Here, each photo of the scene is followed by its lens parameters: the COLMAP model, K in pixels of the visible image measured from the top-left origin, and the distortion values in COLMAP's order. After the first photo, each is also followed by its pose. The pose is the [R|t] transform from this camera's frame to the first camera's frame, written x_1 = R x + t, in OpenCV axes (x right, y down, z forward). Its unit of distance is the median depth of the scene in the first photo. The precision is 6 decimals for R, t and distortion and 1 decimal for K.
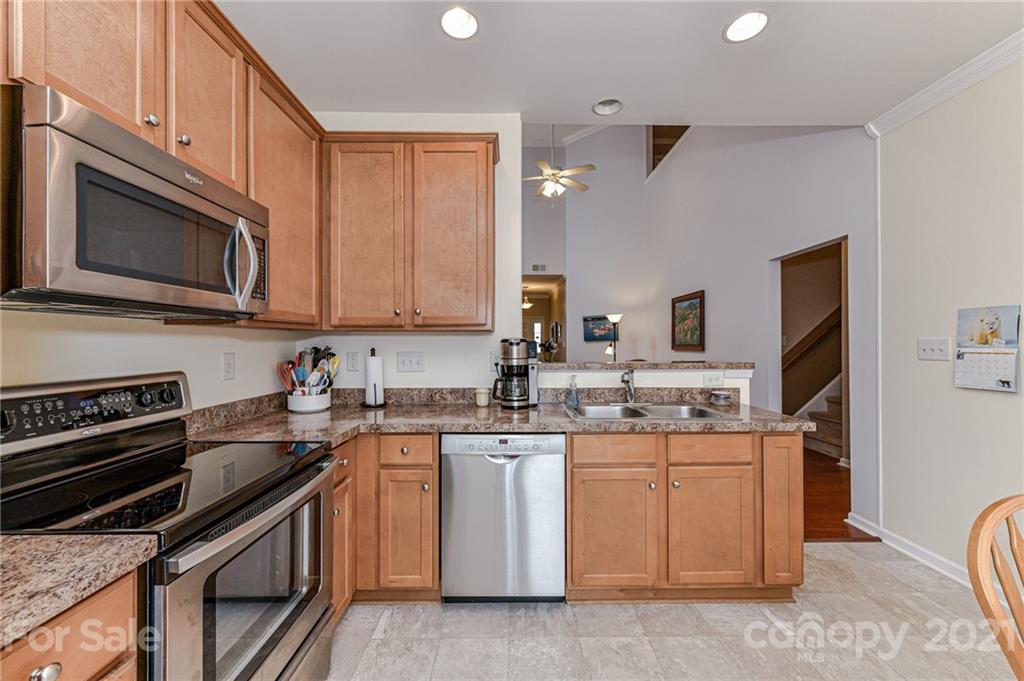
lens RADIAL K [[402.5, 0, 511.4], [0, 402.5, 338.6], [0, 0, 1]] dist [0.004628, -0.001219]
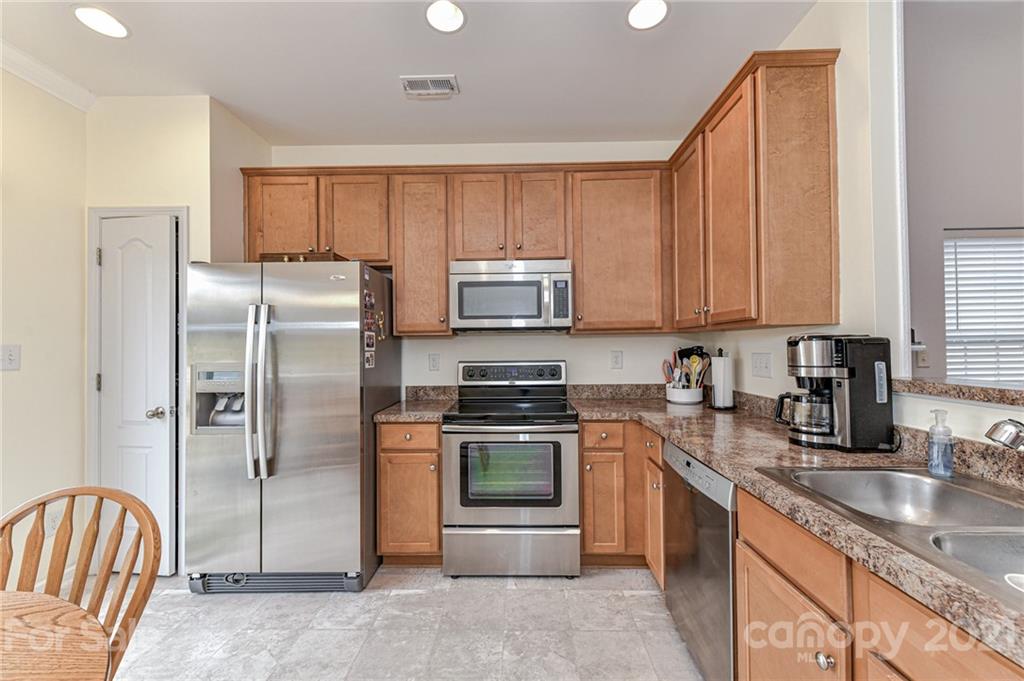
lens RADIAL K [[402.5, 0, 515.9], [0, 402.5, 340.6], [0, 0, 1]] dist [0.004628, -0.001219]
pose [[-0.020744, -0.013246, -0.999697, 0.667983], [0.017785, 0.999749, -0.013615, 0.008721], [0.999627, -0.018062, -0.020503, 0.556045]]
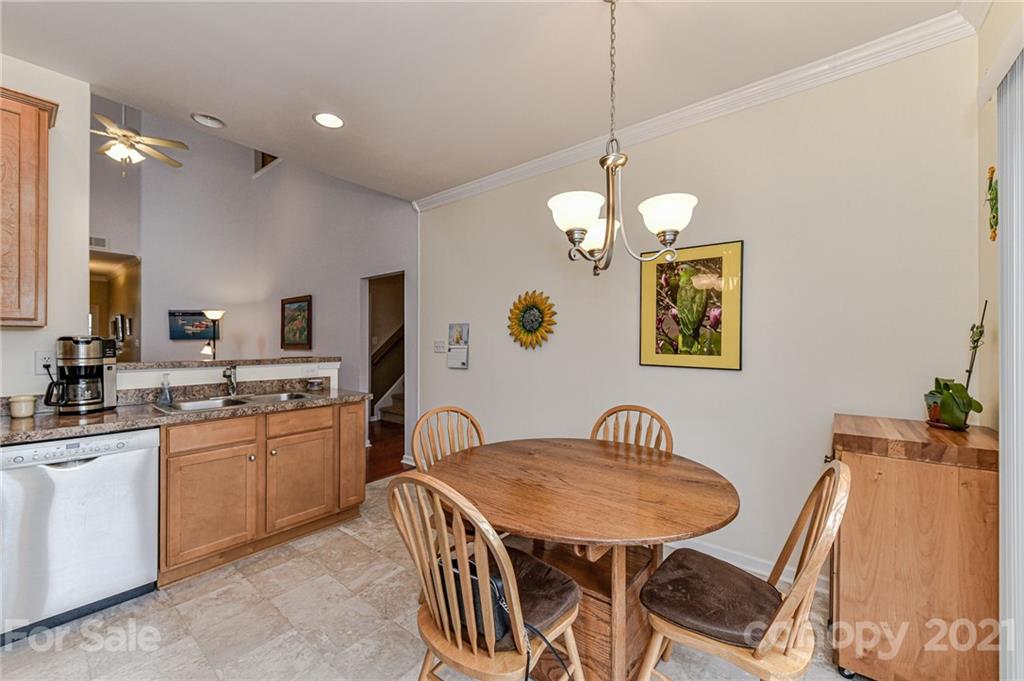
lens RADIAL K [[402.5, 0, 516.5], [0, 402.5, 342.7], [0, 0, 1]] dist [0.004628, -0.001219]
pose [[0.624658, 0.002822, 0.780894, -0.091859], [-0.012281, 0.999905, 0.006210, -0.003887], [-0.780802, -0.013470, 0.624633, -0.331577]]
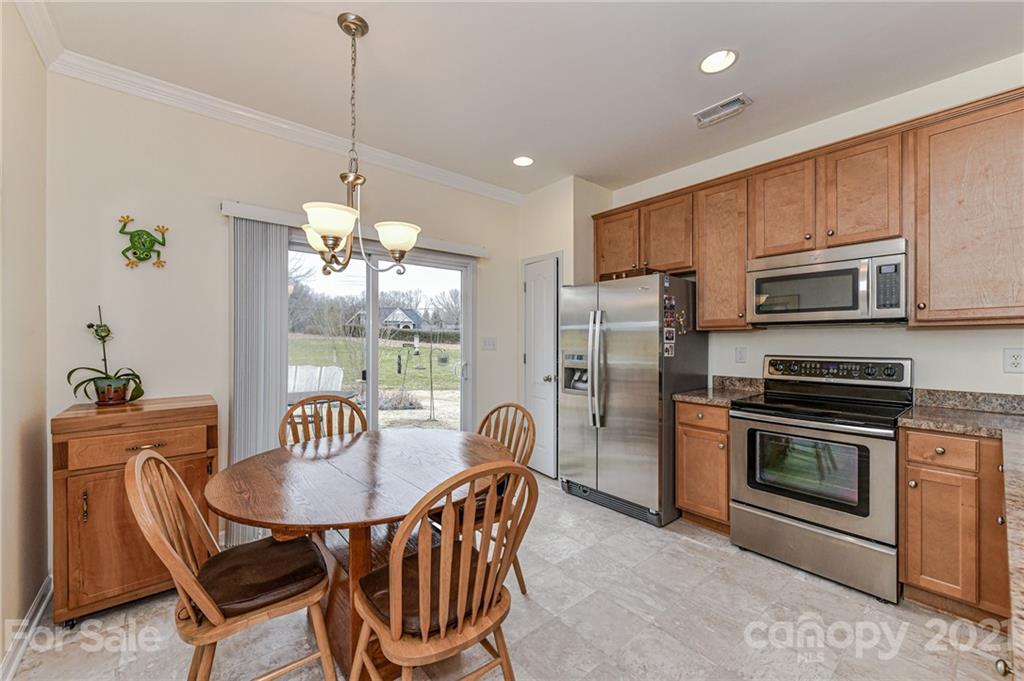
lens RADIAL K [[402.5, 0, 514.2], [0, 402.5, 339.5], [0, 0, 1]] dist [0.004628, -0.001219]
pose [[-0.768742, -0.003354, -0.639551, 0.846715], [0.004579, 0.999932, -0.010748, 0.014217], [0.639543, -0.011191, -0.768674, 0.820983]]
